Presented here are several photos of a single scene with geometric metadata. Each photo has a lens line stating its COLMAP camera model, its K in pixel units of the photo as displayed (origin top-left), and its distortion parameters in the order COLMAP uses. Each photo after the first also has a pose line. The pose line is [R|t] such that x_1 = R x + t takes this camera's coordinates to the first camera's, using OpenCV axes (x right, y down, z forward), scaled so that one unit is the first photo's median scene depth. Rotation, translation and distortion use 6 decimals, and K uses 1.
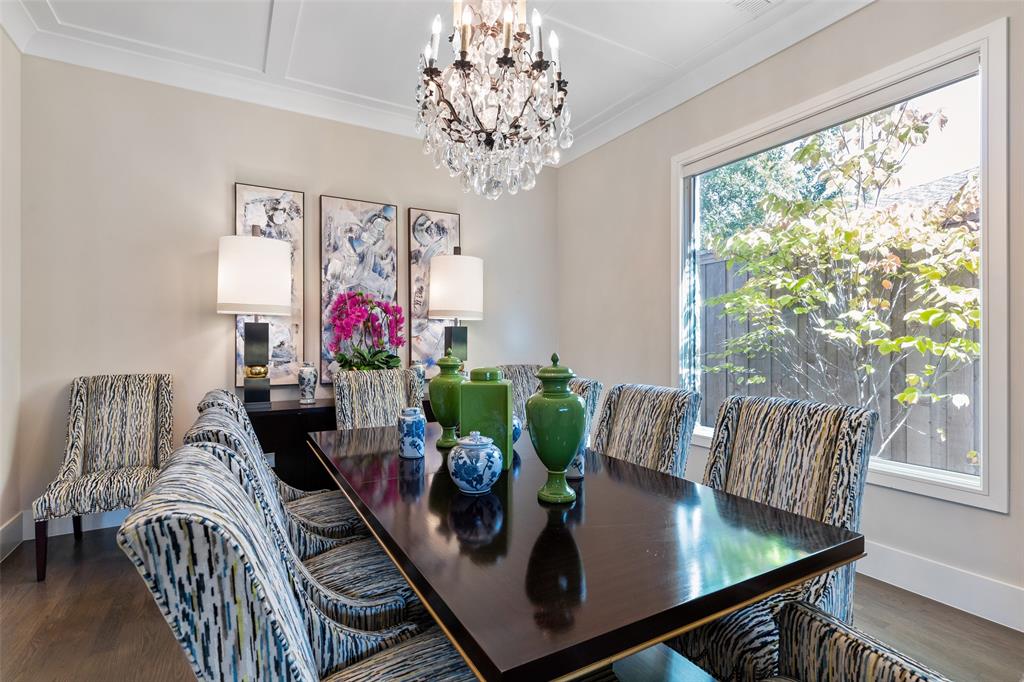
lens RADIAL K [[489.9, 0, 514.3], [0, 489.9, 341.6], [0, 0, 1]] dist [-0.002768, -0.000358]
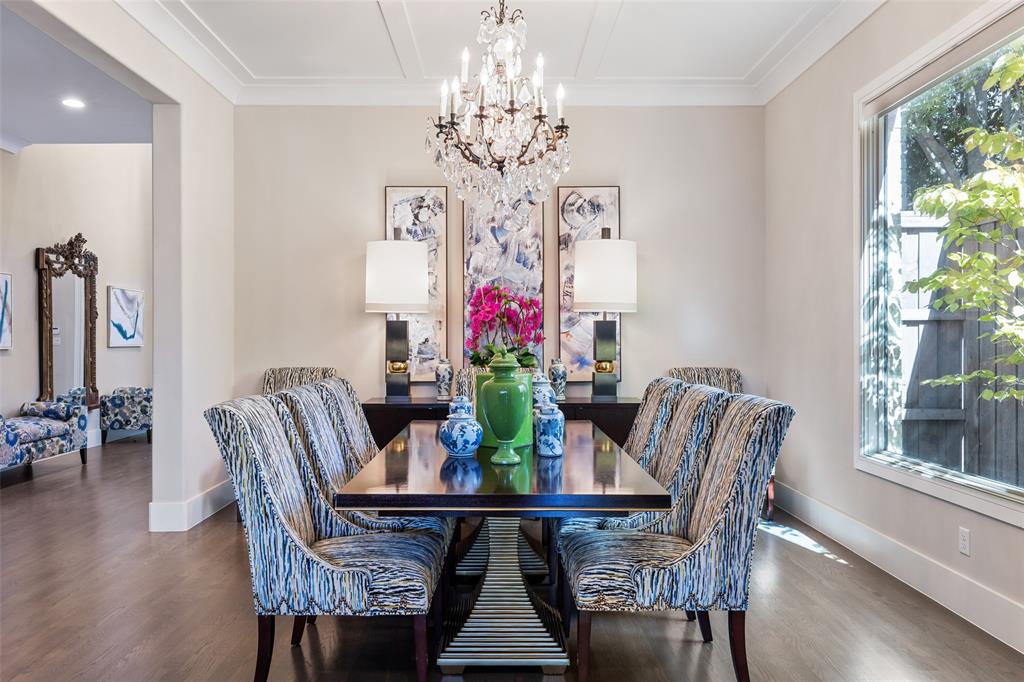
lens RADIAL K [[781.3, 0, 511.0], [0, 781.3, 338.0], [0, 0, 1]] dist [0.003654, 0.001292]
pose [[0.875921, -0.001223, -0.482453, 0.450261], [0.001783, 0.999998, 0.000703, -0.001609], [0.482451, -0.001476, 0.875922, -0.319089]]
